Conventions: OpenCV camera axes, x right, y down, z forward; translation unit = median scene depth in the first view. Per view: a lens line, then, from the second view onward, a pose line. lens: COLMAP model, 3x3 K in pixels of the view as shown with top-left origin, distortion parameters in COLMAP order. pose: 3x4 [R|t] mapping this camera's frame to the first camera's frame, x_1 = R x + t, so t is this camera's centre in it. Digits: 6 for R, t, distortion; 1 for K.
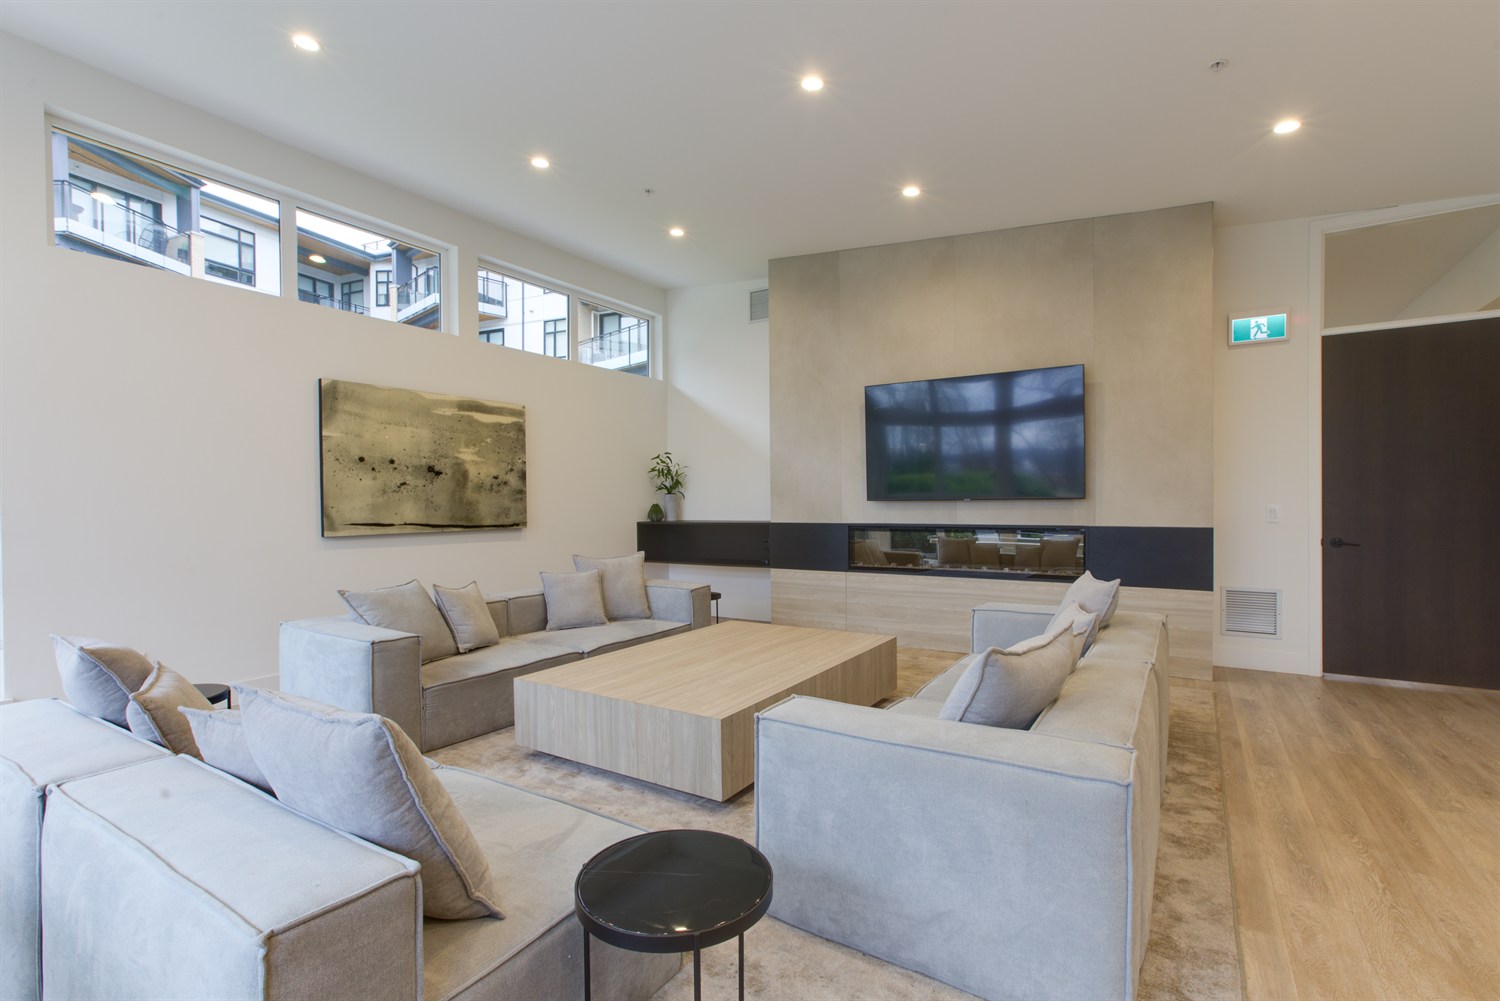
lens RADIAL K [[683.8, 0, 759.9], [0, 683.8, 503.4], [0, 0, 1]] dist [-0.012421, 0.011823]
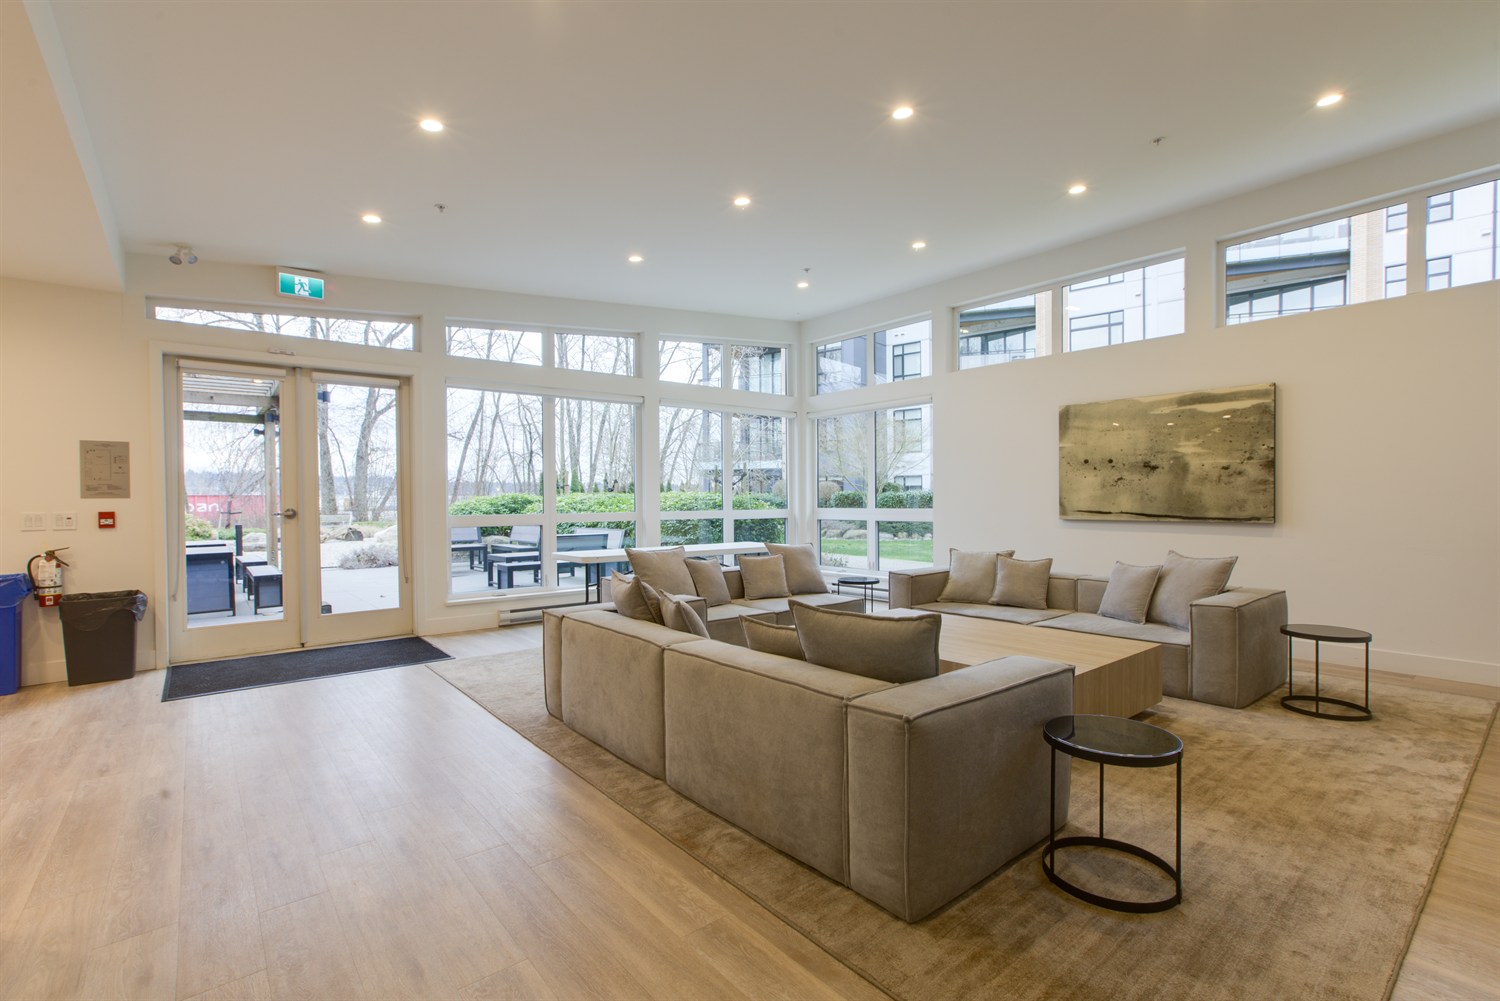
lens RADIAL K [[683.8, 0, 747.2], [0, 683.8, 500.1], [0, 0, 1]] dist [-0.012421, 0.011823]
pose [[-0.320631, 0.011386, -0.947136, 0.779904], [0.004422, 0.999935, 0.010524, -0.006685], [0.947194, -0.000814, -0.320660, 0.728336]]
